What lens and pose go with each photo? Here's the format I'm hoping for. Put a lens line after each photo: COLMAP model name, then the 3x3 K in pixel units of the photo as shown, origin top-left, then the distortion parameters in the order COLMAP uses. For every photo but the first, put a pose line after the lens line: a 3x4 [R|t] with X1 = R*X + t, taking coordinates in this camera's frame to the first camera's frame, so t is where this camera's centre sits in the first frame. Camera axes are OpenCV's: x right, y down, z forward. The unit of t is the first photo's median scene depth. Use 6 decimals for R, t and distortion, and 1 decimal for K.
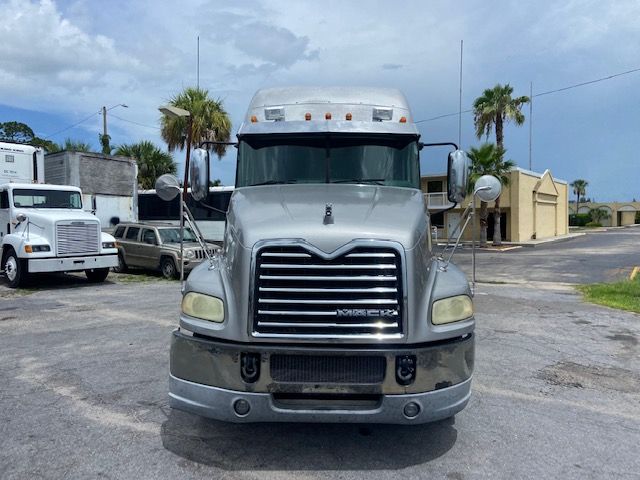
lens RADIAL K [[479.5, 0, 325.1], [0, 479.5, 238.8], [0, 0, 1]] dist [0.105824, -0.130430]
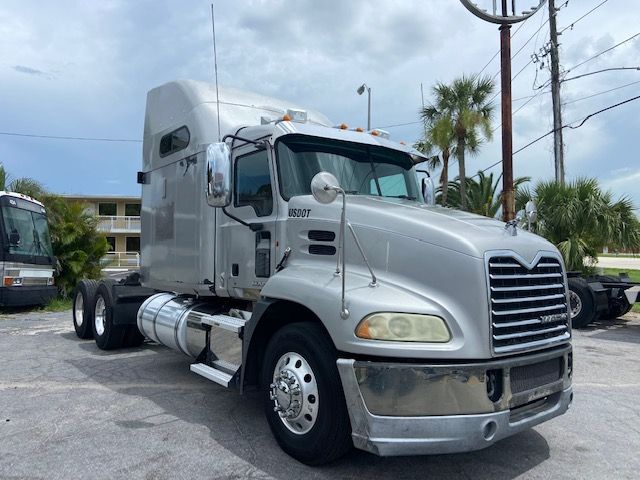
lens RADIAL K [[479.5, 0, 325.1], [0, 479.5, 238.8], [0, 0, 1]] dist [0.105824, -0.130430]
pose [[0.779146, 0.018200, 0.626578, -1.010650], [0.016191, 0.998661, -0.049141, 0.021015], [-0.626633, 0.048433, 0.777808, 0.448951]]
